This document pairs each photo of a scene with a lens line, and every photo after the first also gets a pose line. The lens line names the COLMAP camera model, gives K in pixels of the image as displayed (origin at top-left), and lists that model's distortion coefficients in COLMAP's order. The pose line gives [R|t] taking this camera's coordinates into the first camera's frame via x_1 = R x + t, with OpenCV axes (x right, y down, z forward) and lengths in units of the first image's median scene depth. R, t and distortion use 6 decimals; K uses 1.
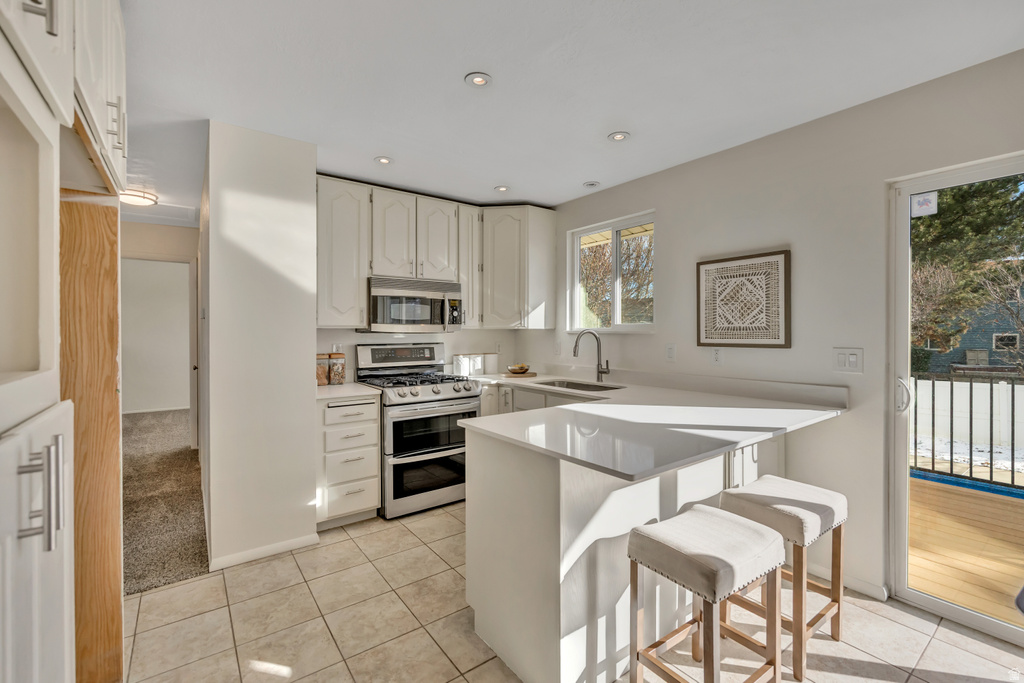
lens RADIAL K [[440.8, 0, 512.3], [0, 440.8, 336.7], [0, 0, 1]] dist [-0.000679, 0.000222]
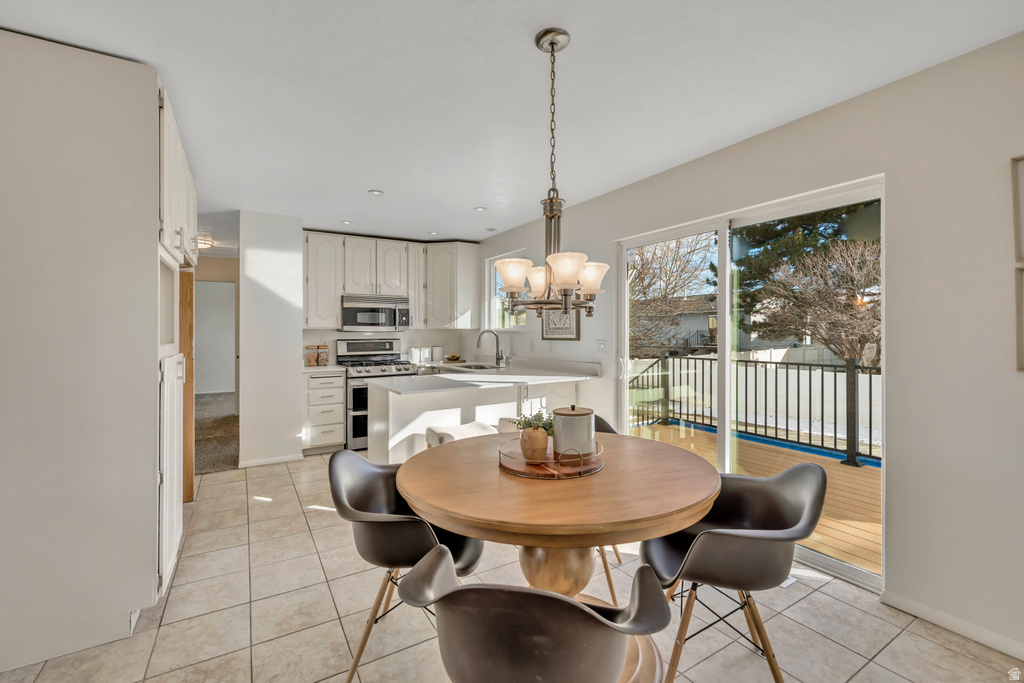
lens RADIAL K [[442.5, 0, 511.7], [0, 442.5, 331.9], [0, 0, 1]] dist [0.000991, 0.000034]
pose [[0.996020, -0.002354, -0.089100, 0.375849], [0.001523, 0.999955, -0.009395, 0.006456], [0.089118, 0.009222, 0.995978, -0.449723]]
